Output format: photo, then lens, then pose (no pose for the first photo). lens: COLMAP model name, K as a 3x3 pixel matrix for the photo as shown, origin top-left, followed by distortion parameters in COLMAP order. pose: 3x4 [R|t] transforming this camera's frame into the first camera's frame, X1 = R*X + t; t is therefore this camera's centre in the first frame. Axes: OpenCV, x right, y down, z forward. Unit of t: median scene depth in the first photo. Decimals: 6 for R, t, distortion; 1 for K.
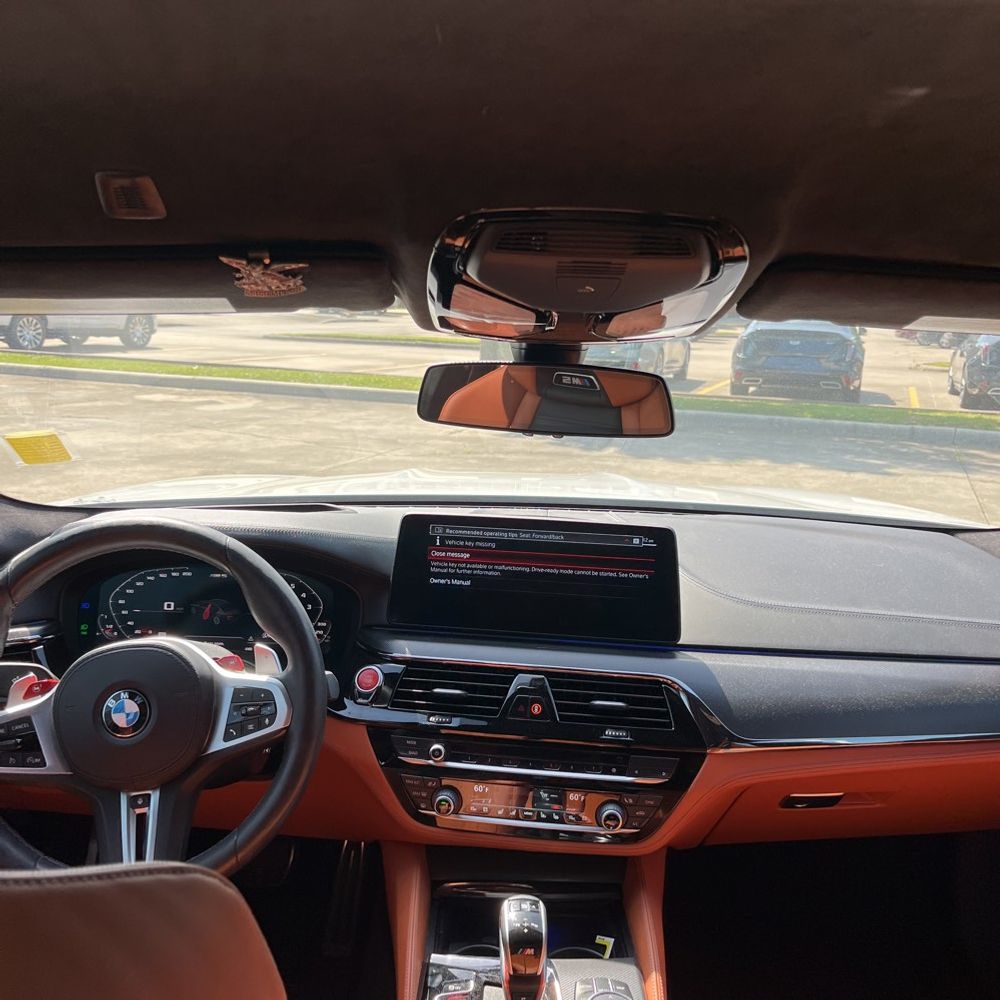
lens RADIAL K [[1011.0, 0, 494.2], [0, 1011.0, 502.4], [0, 0, 1]] dist [0.053244, -0.064091]
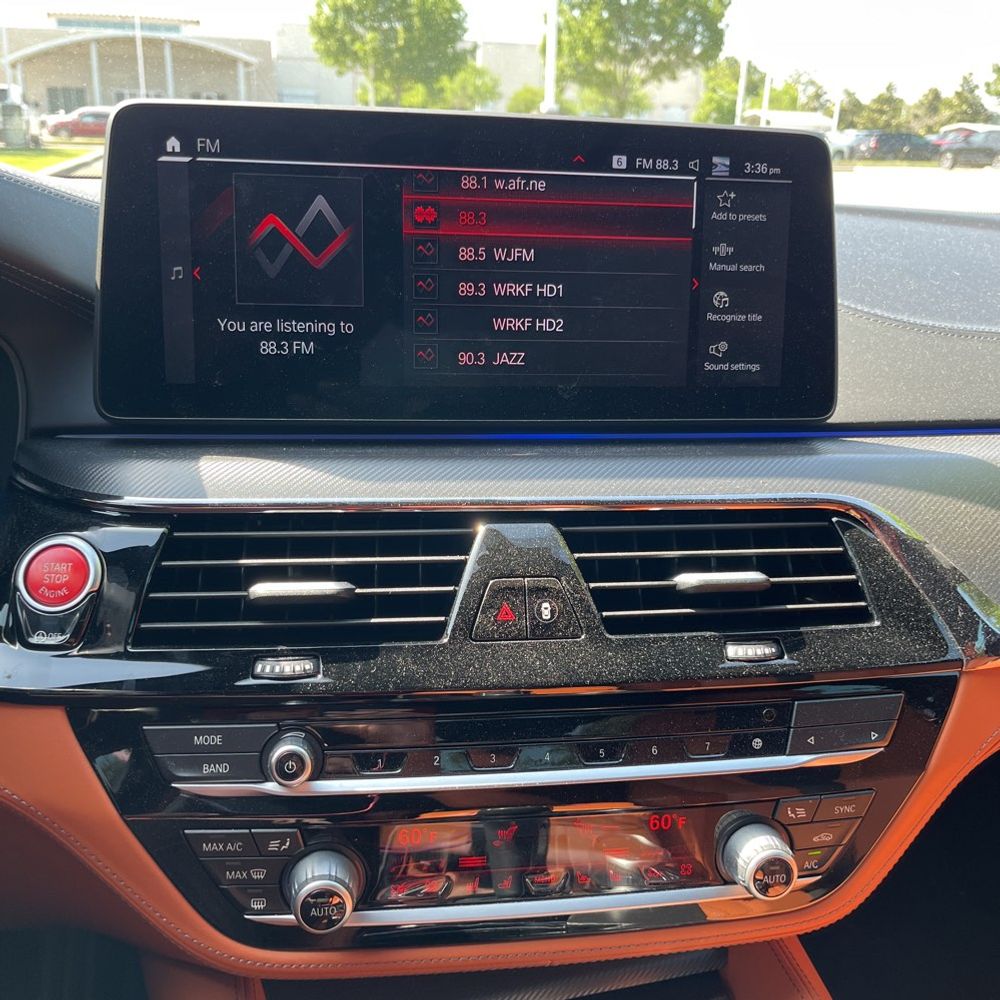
lens RADIAL K [[1011.0, 0, 494.2], [0, 1011.0, 502.4], [0, 0, 1]] dist [0.053244, -0.064091]
pose [[0.962752, -0.082922, 0.257358, -0.069808], [0.040373, 0.985229, 0.166413, 0.099686], [-0.267356, -0.149824, 0.951879, 0.645675]]
